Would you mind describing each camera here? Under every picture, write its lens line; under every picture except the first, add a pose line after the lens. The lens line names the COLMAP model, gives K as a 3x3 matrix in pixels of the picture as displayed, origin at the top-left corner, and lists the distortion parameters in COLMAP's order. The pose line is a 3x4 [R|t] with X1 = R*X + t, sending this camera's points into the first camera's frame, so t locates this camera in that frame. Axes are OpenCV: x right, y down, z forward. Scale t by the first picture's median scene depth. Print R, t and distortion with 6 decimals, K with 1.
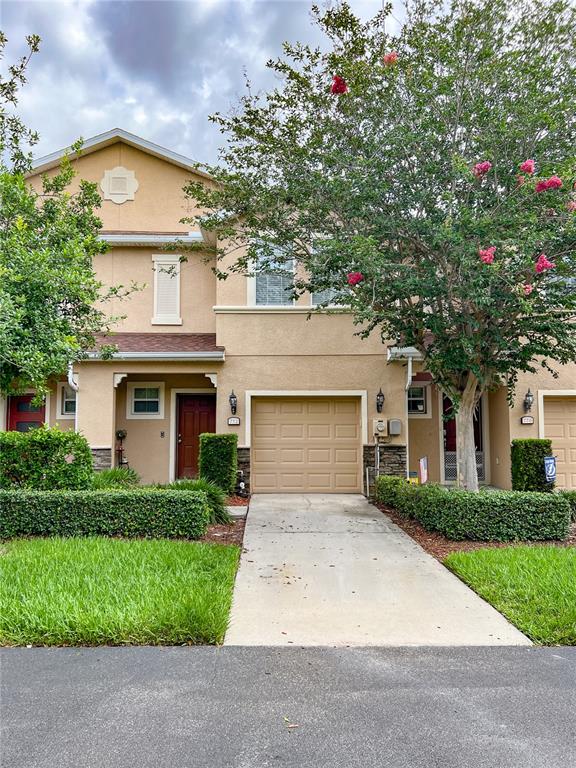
lens RADIAL K [[586.1, 0, 282.1], [0, 586.1, 380.0], [0, 0, 1]] dist [0.038824, -0.052101]
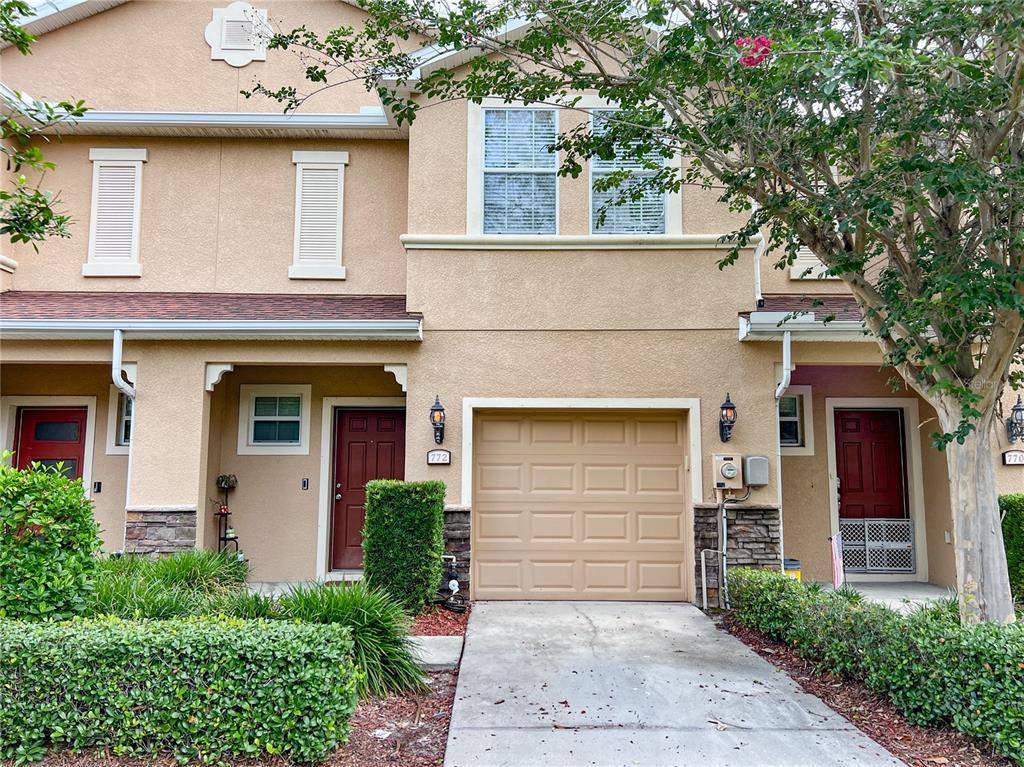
lens RADIAL K [[781.4, 0, 519.4], [0, 781.4, 392.2], [0, 0, 1]] dist [0.038824, -0.052101]
pose [[0.999991, 0.004330, 0.000228, -0.012964], [-0.004321, 0.999468, -0.032320, 0.035169], [-0.000367, 0.032319, 0.999478, 0.319434]]
